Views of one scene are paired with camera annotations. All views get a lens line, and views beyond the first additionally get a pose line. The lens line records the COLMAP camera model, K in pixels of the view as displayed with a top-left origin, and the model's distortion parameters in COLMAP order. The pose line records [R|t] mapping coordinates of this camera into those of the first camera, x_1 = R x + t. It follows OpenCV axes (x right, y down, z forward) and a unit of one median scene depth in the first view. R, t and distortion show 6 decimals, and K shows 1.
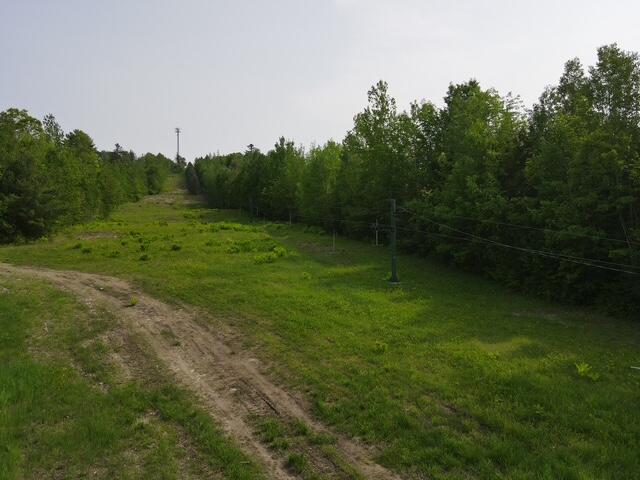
lens RADIAL K [[456.9, 0, 318.0], [0, 456.9, 248.0], [0, 0, 1]] dist [-0.006501, 0.000532]
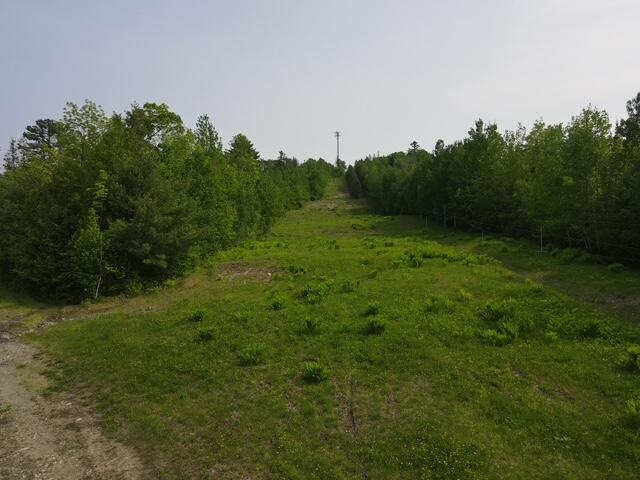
lens RADIAL K [[456.9, 0, 318.0], [0, 456.9, 248.0], [0, 0, 1]] dist [-0.006501, 0.000532]
pose [[0.943395, -0.005185, -0.331631, -0.037747], [0.004639, 0.999986, -0.002438, -0.014849], [0.331639, 0.000762, 0.943406, 0.095479]]
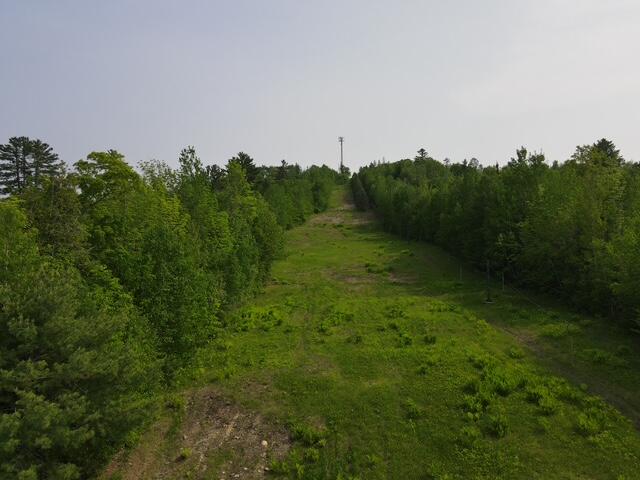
lens RADIAL K [[455.9, 0, 315.5], [0, 455.9, 237.0], [0, 0, 1]] dist [0.007891, 0.003512]
pose [[0.940170, -0.011848, -0.340499, -0.061619], [0.003077, 0.999650, -0.026287, -0.049480], [0.340691, 0.023666, 0.939877, 0.149101]]
